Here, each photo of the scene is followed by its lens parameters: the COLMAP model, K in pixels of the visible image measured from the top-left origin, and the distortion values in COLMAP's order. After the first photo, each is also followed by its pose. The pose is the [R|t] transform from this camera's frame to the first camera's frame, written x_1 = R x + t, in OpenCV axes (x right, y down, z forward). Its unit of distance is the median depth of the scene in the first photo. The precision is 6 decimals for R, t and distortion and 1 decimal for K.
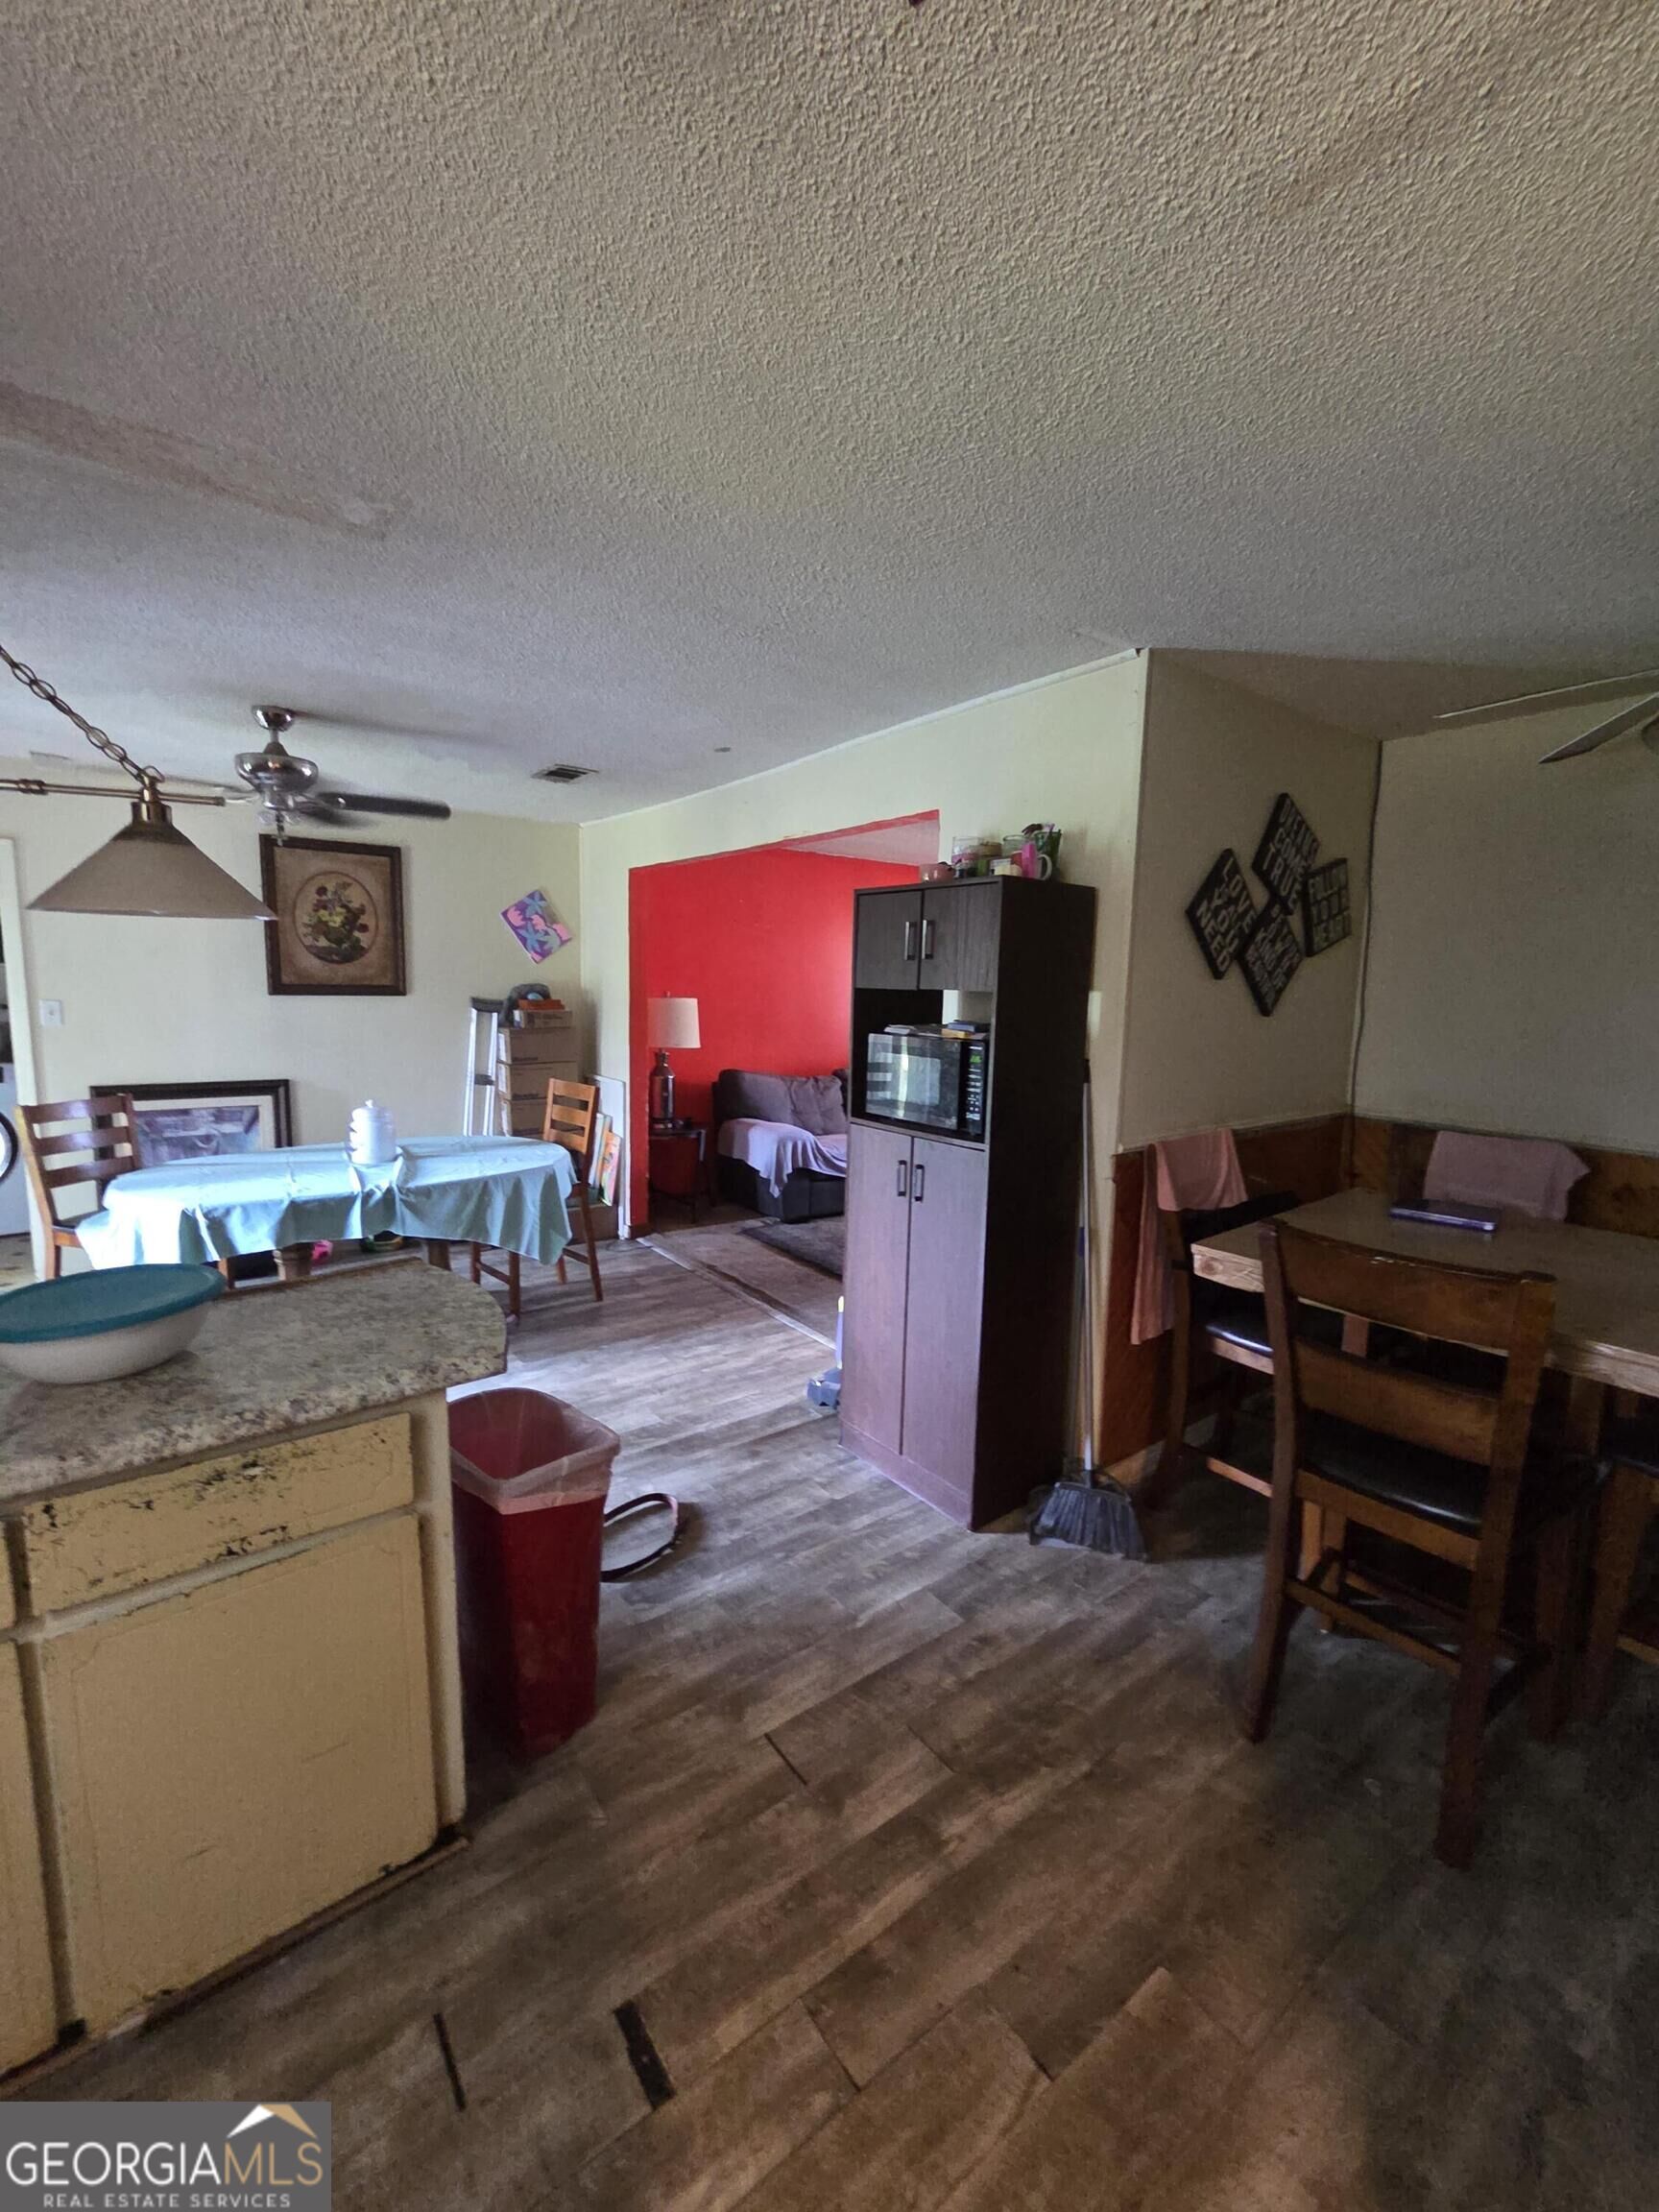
lens RADIAL K [[910.4, 0, 836.7], [0, 910.4, 1098.1], [0, 0, 1]] dist [-0.000393, -0.000918]
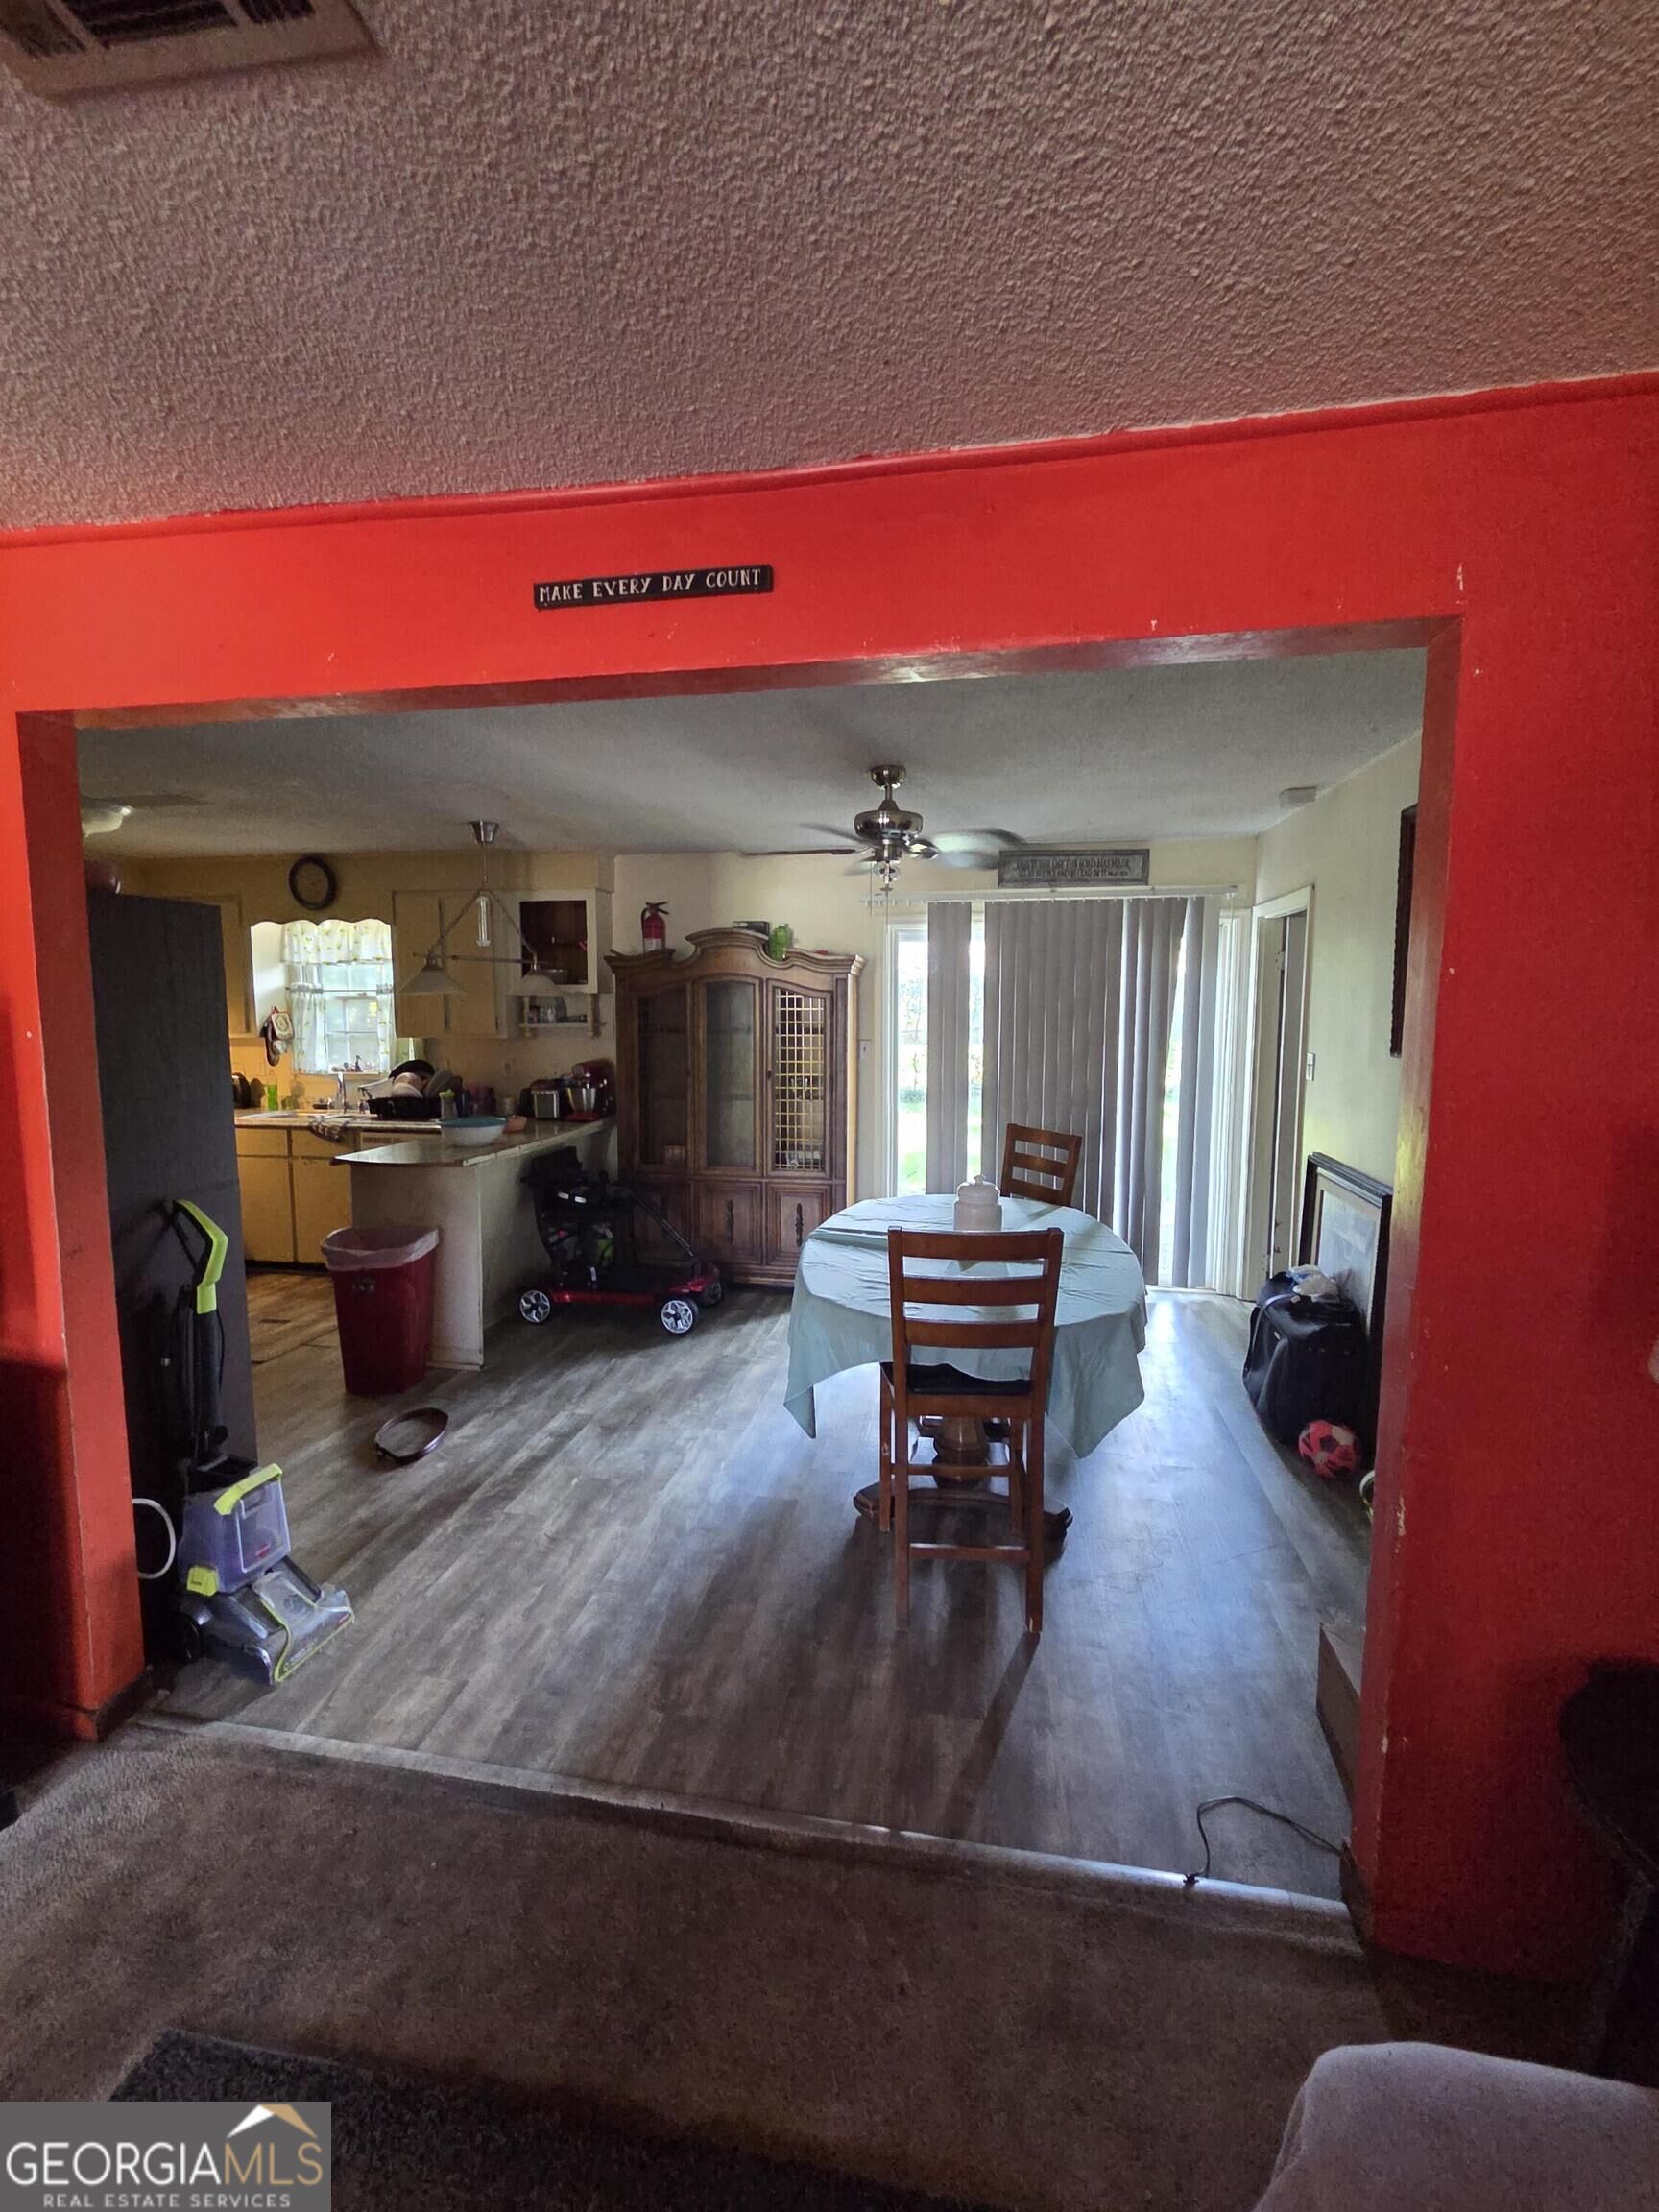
lens RADIAL K [[916.6, 0, 830.2], [0, 916.6, 1097.8], [0, 0, 1]] dist [0.000084, -0.000065]
pose [[-0.734393, 0.045888, -0.677172, 0.184060], [-0.105713, 0.977803, 0.180905, -0.269638], [0.670441, 0.204441, -0.713240, 2.017900]]
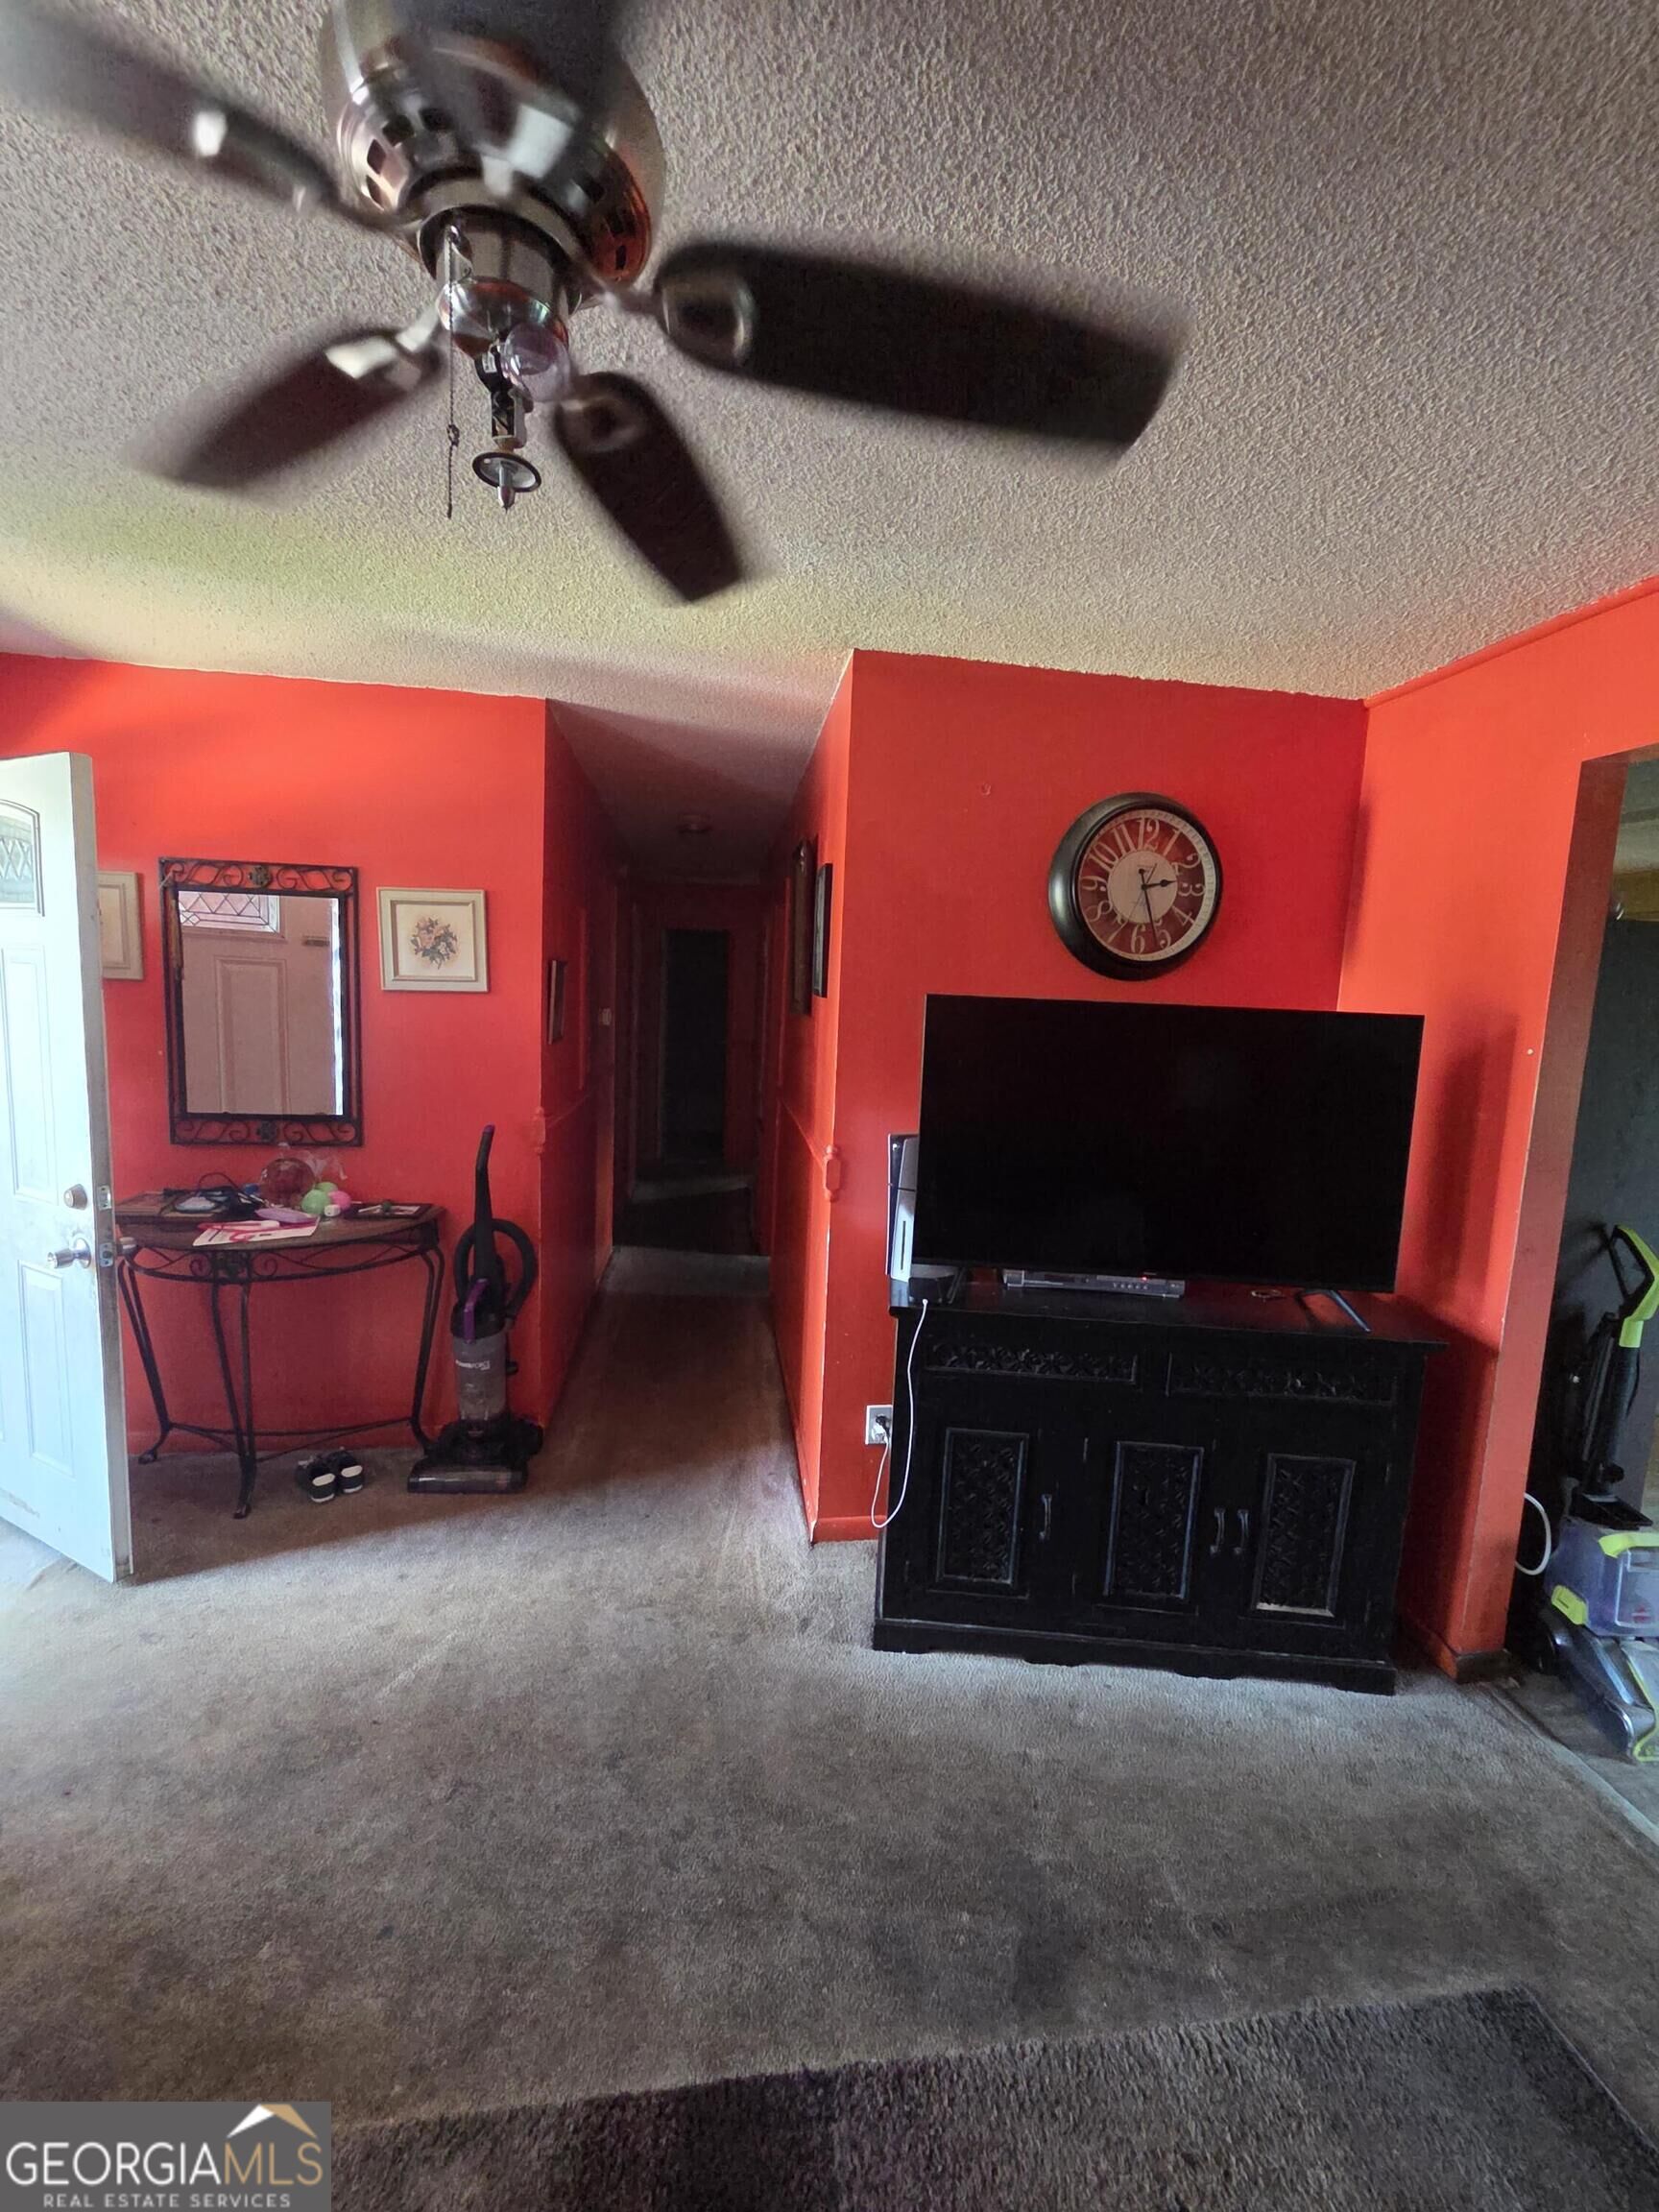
lens RADIAL K [[913.6, 0, 840.3], [0, 913.6, 1101.0], [0, 0, 1]] dist [-0.000467, -0.000447]
pose [[-0.871242, -0.115364, 0.477104, 0.290001], [0.003230, 0.970620, 0.240595, -0.274666], [-0.490842, 0.211158, -0.845273, 2.058948]]
